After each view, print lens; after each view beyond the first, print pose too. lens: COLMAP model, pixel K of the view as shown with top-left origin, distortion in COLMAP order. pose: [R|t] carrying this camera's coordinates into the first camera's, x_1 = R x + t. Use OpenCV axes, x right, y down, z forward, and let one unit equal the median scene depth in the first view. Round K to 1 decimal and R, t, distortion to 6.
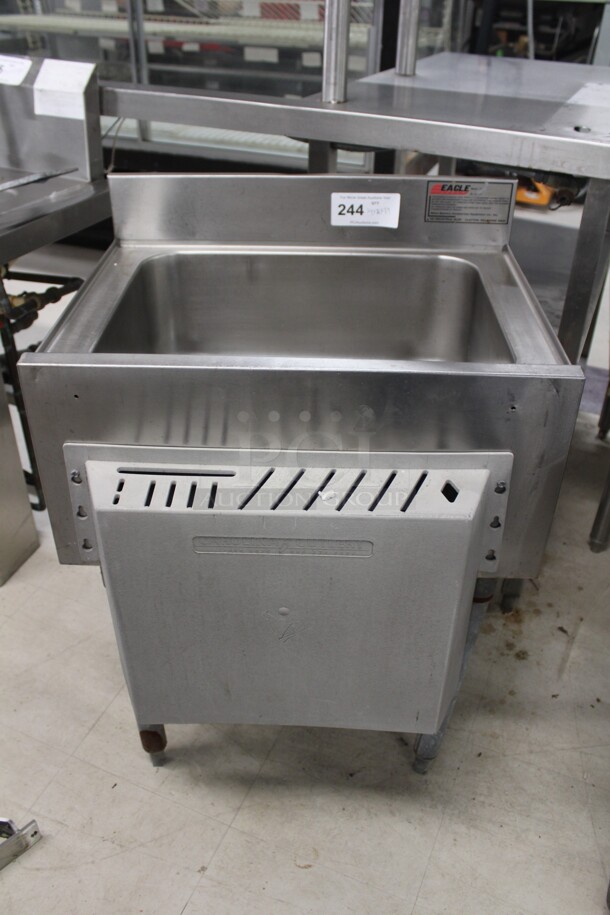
lens RADIAL K [[723.5, 0, 303.9], [0, 723.5, 483.2], [0, 0, 1]] dist [-0.171729, 0.130361]
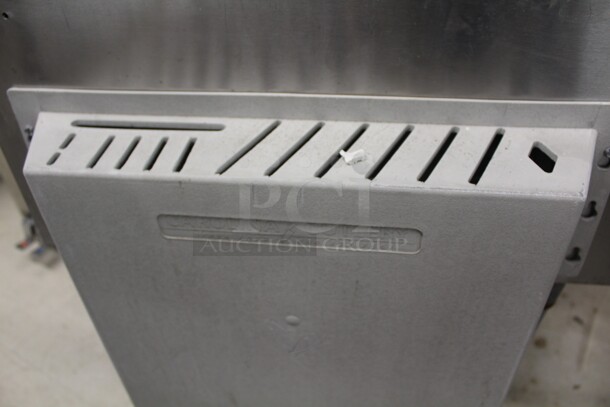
lens RADIAL K [[482.3, 0, 305.0], [0, 482.3, 203.5], [0, 0, 1]] dist [-0.171729, 0.130361]
pose [[0.994931, 0.029431, -0.096161, 0.019562], [-0.026846, 0.999246, 0.028064, 0.029654], [0.096914, -0.025340, 0.994970, 0.352556]]
